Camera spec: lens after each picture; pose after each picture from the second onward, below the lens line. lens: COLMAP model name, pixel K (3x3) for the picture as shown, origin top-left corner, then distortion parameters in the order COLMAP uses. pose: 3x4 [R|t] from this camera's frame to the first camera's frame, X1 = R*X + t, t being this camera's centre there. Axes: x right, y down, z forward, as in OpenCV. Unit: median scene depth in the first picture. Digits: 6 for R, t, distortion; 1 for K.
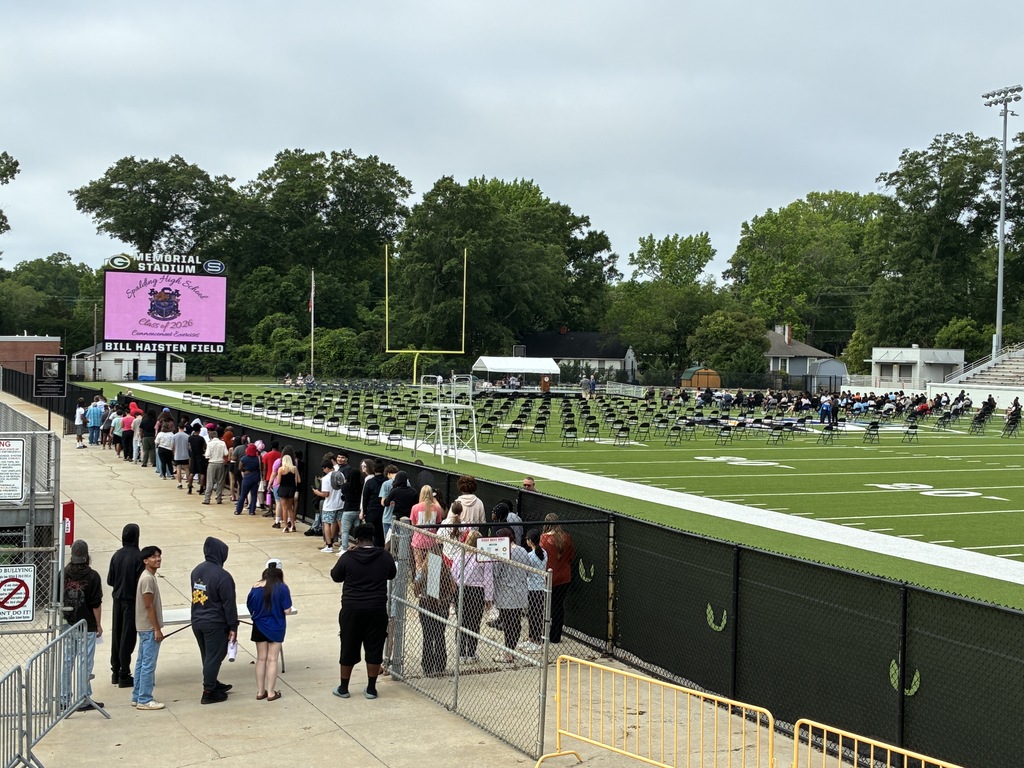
lens RADIAL K [[1331.6, 0, 512.8], [0, 1331.6, 367.6], [0, 0, 1]] dist [0.046774, 0.000000]
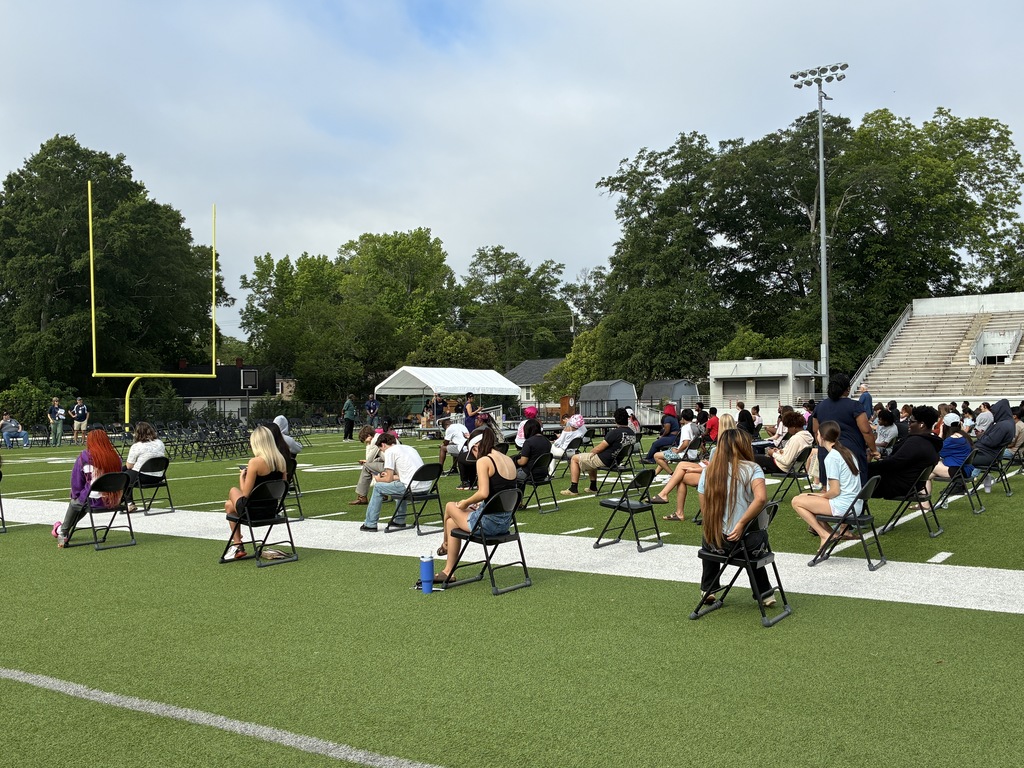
lens RADIAL K [[1038.8, 0, 514.7], [0, 1038.8, 379.3], [0, 0, 1]] dist [0.037636, 0.000000]
pose [[0.853811, -0.020065, 0.520196, -0.140828], [0.039542, 0.998870, -0.026372, 0.006695], [-0.519079, 0.043086, 0.853640, 0.437459]]
